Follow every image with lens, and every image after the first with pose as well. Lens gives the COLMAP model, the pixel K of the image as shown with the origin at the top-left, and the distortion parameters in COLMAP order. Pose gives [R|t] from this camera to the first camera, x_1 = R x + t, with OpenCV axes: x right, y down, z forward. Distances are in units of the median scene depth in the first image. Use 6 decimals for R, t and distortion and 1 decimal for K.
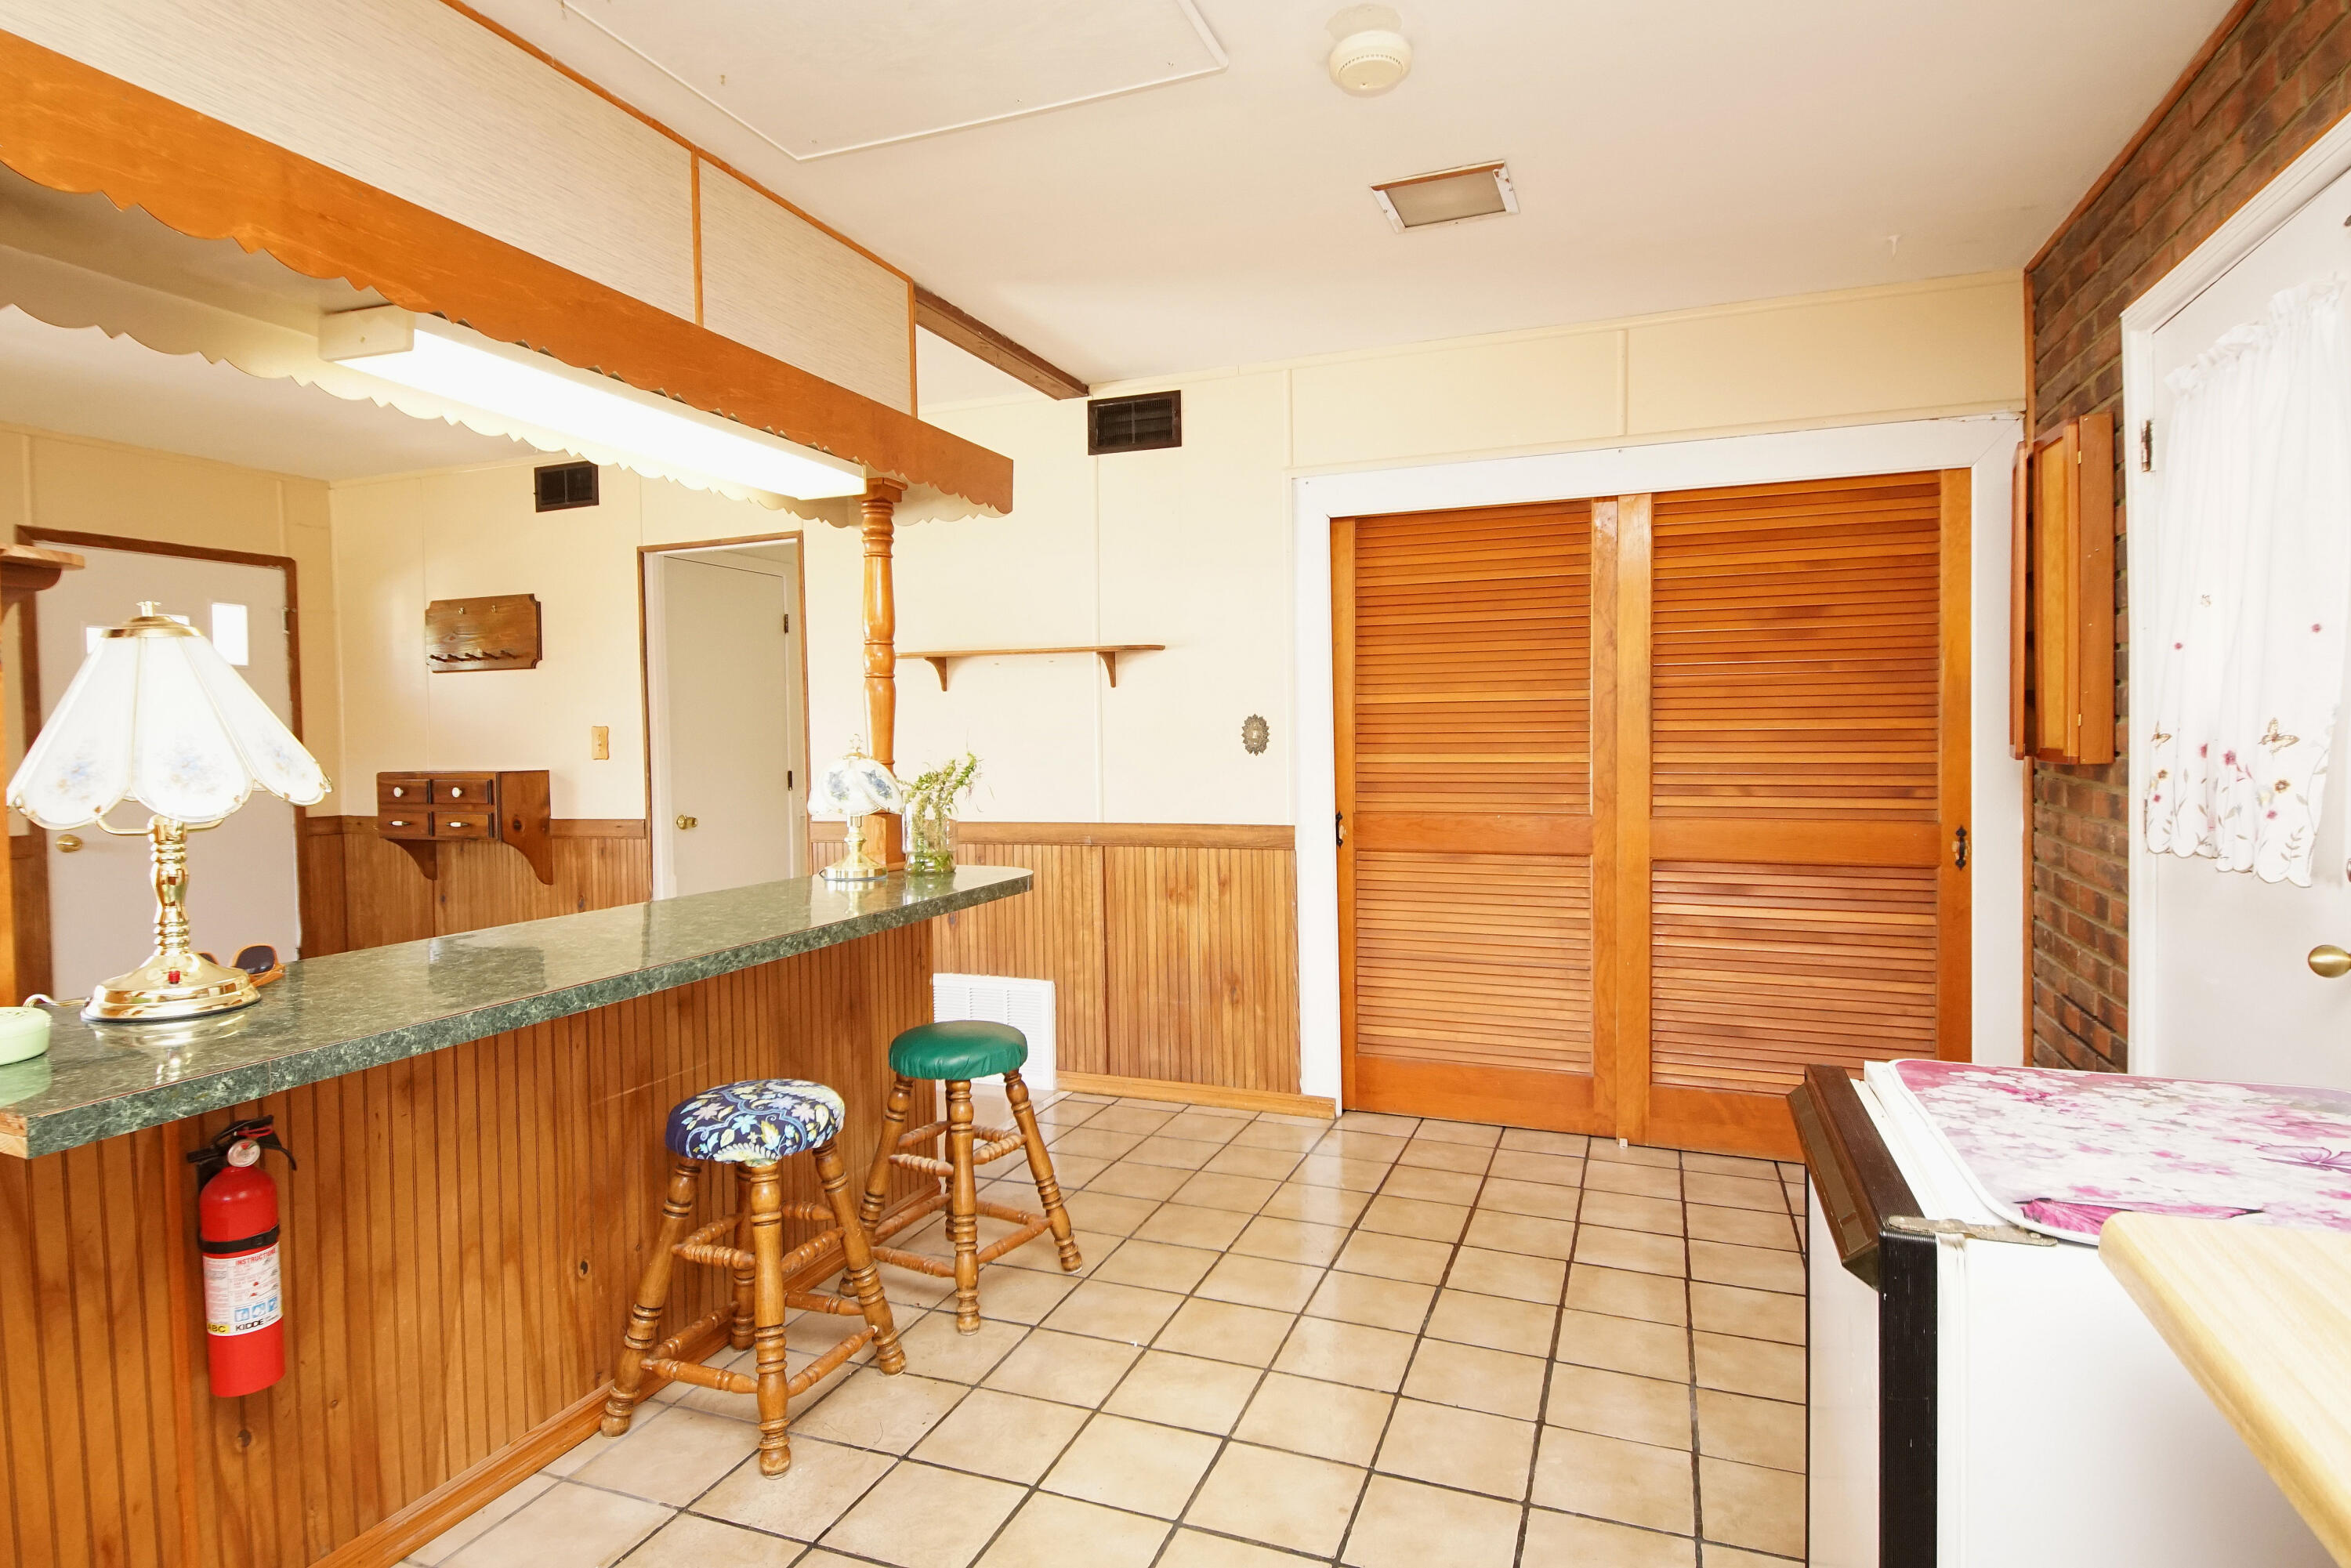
lens RADIAL K [[1259.8, 0, 1153.6], [0, 1259.8, 769.5], [0, 0, 1]] dist [0.035311, -0.031574]
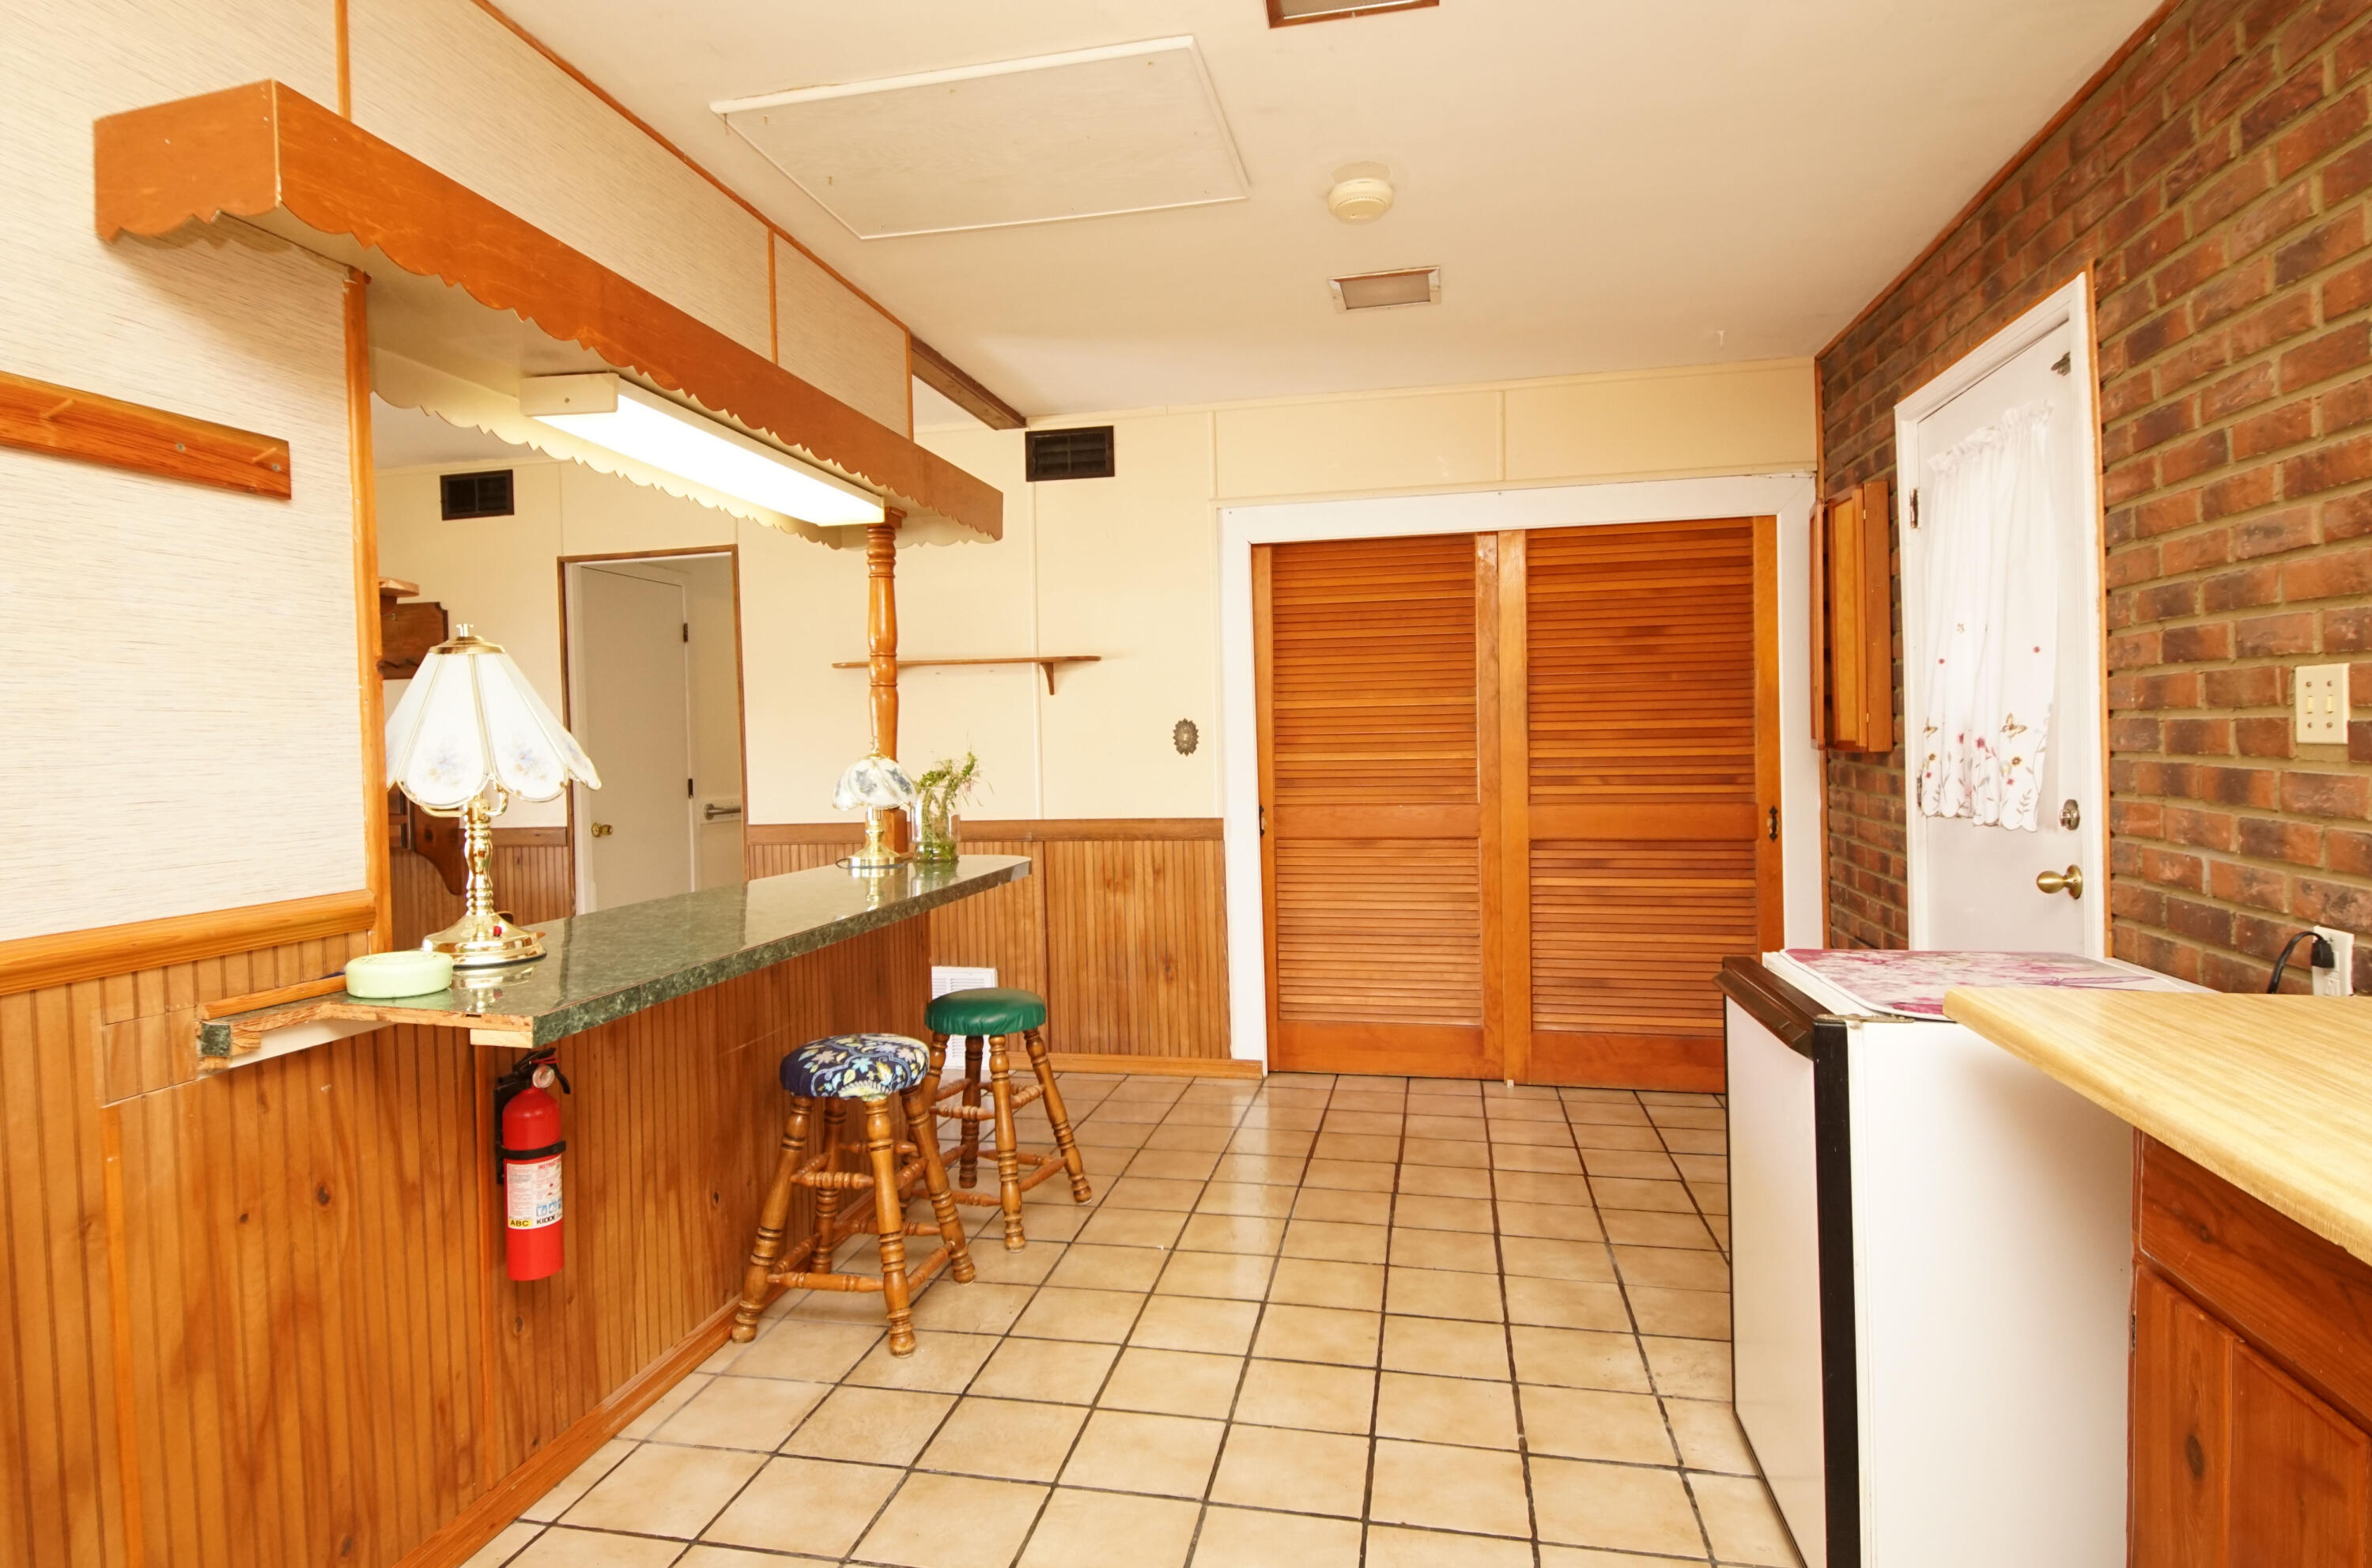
lens RADIAL K [[1308.5, 0, 1149.7], [0, 1308.5, 764.1], [0, 0, 1]] dist [0.034189, -0.028276]
pose [[0.987524, -0.010648, 0.157106, -0.167537], [0.012736, 0.999843, -0.012295, 0.012599], [-0.156950, 0.014142, 0.987505, -0.170278]]
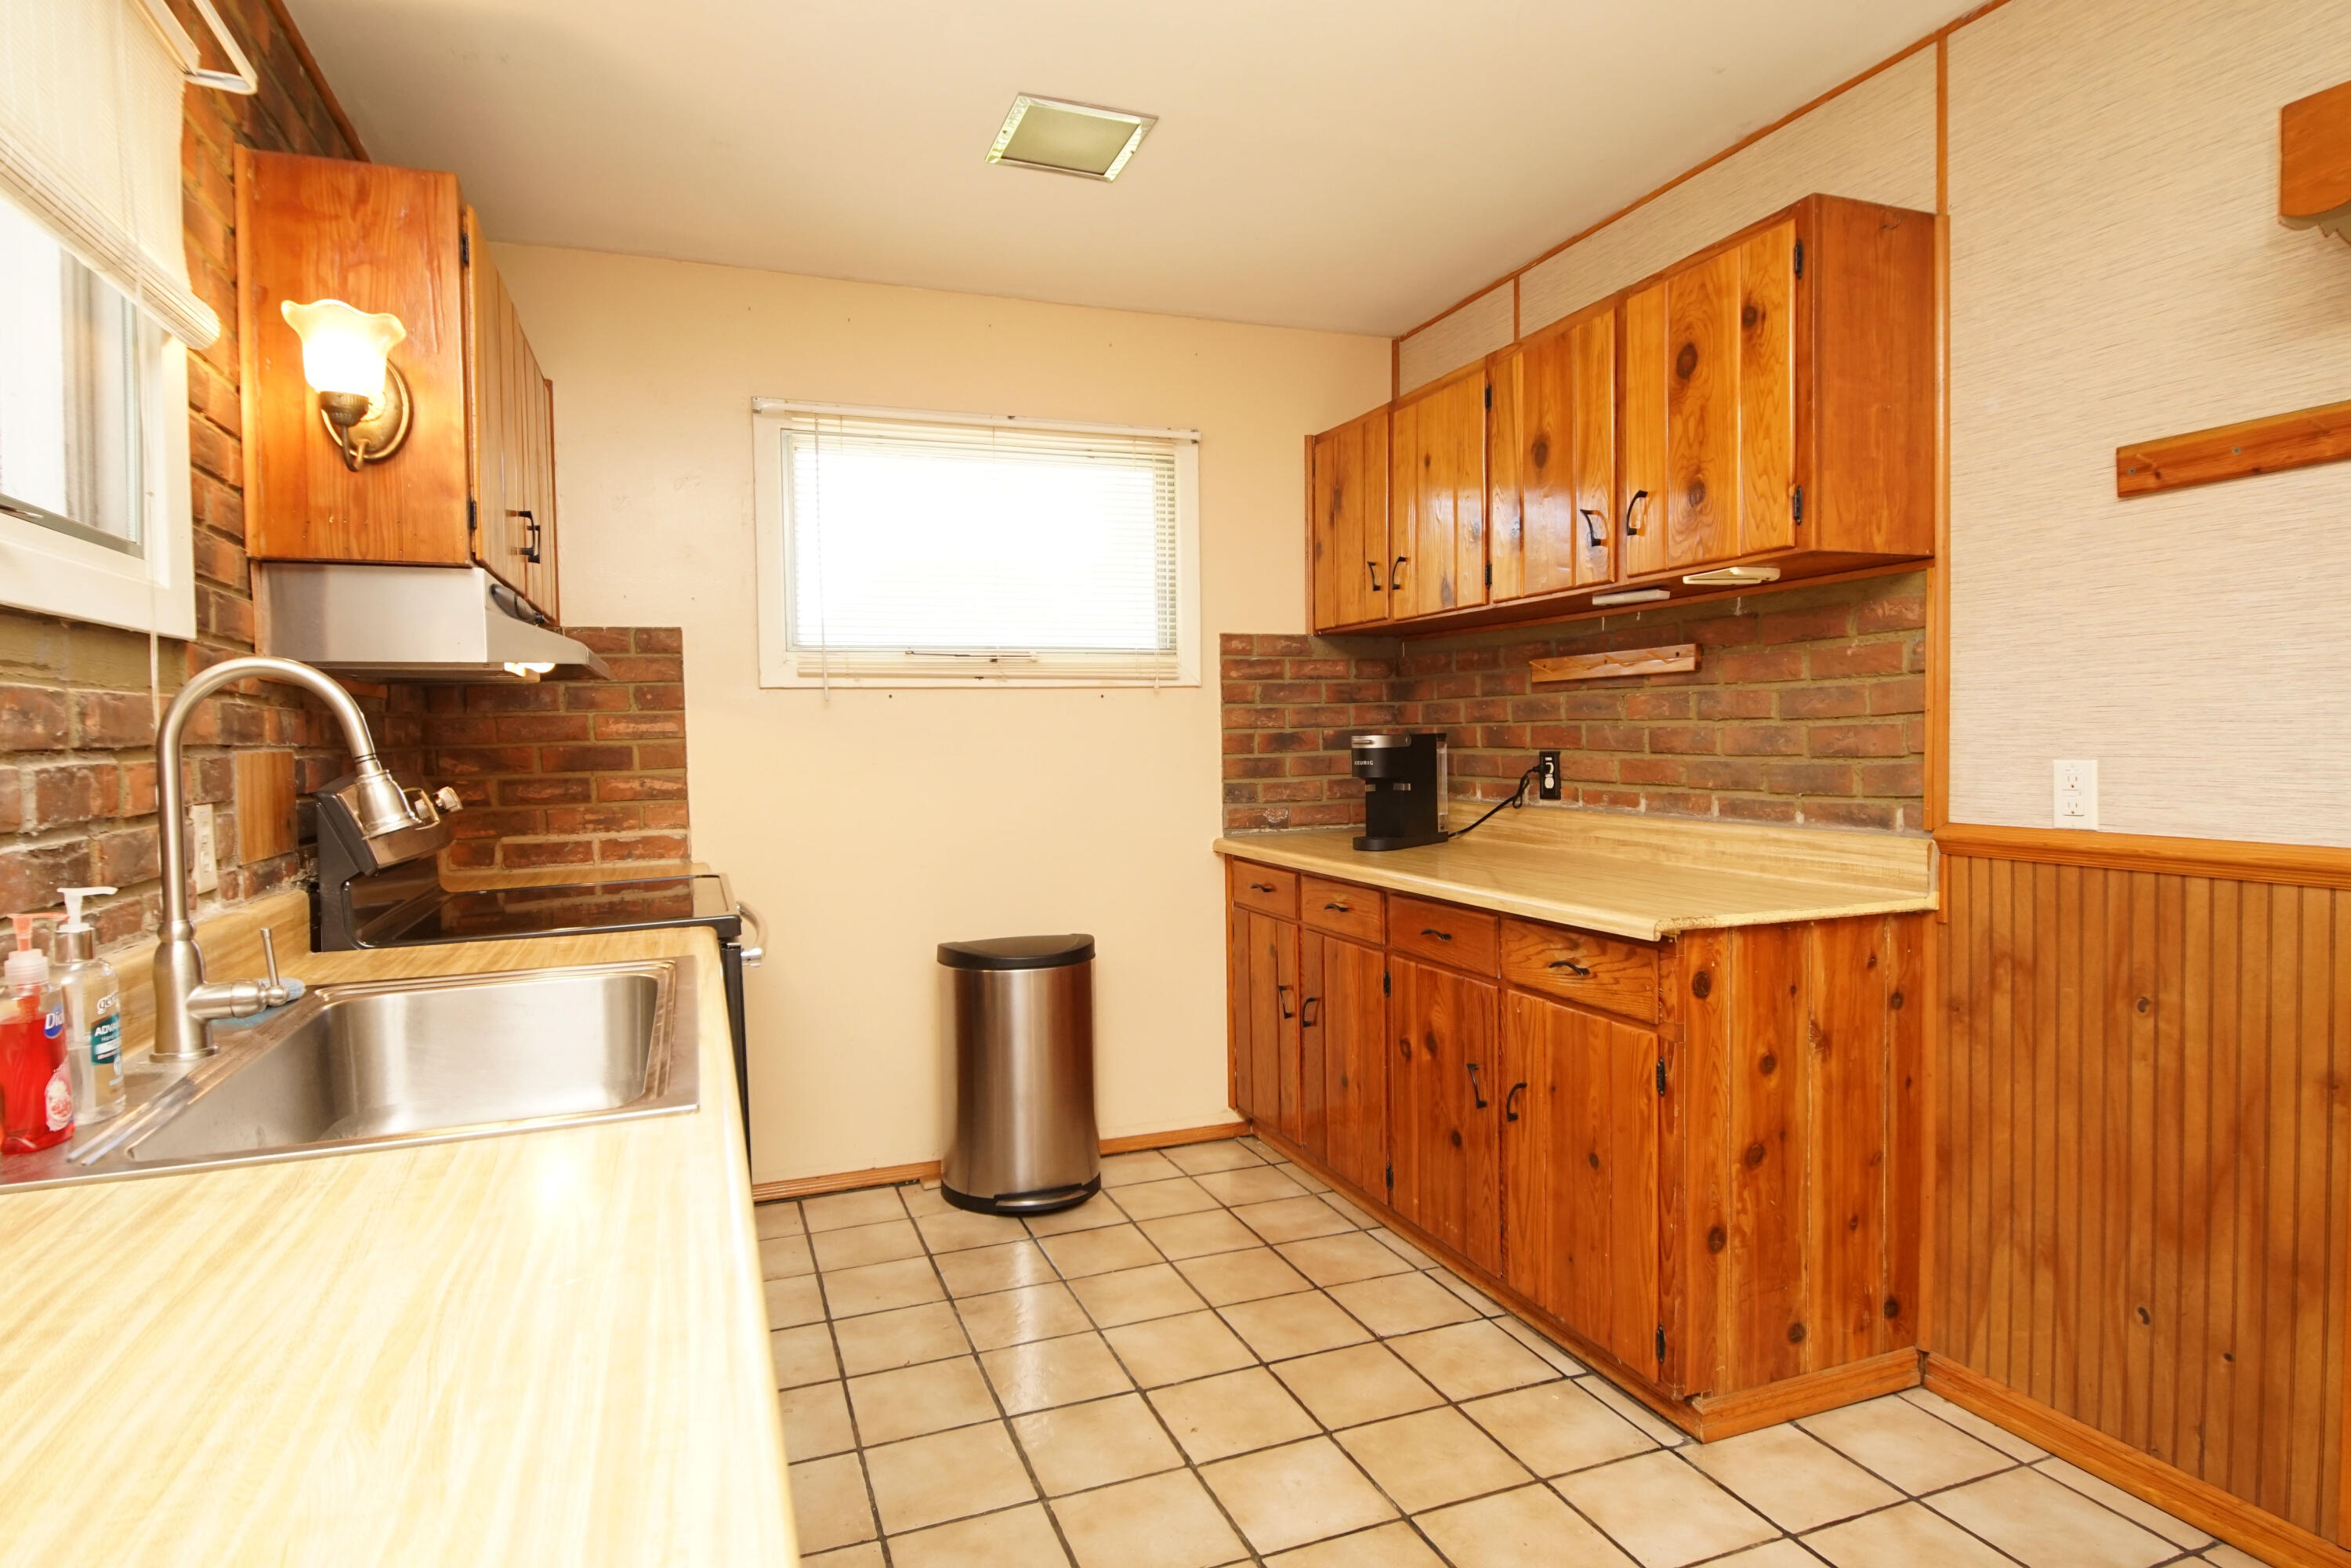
lens RADIAL K [[1259.8, 0, 1150.0], [0, 1259.8, 773.2], [0, 0, 1]] dist [0.035311, -0.031574]
pose [[-0.743977, 0.047171, -0.666538, 0.256551], [0.007835, 0.998052, 0.061887, -0.007939], [0.668159, 0.040820, -0.742897, 0.385052]]
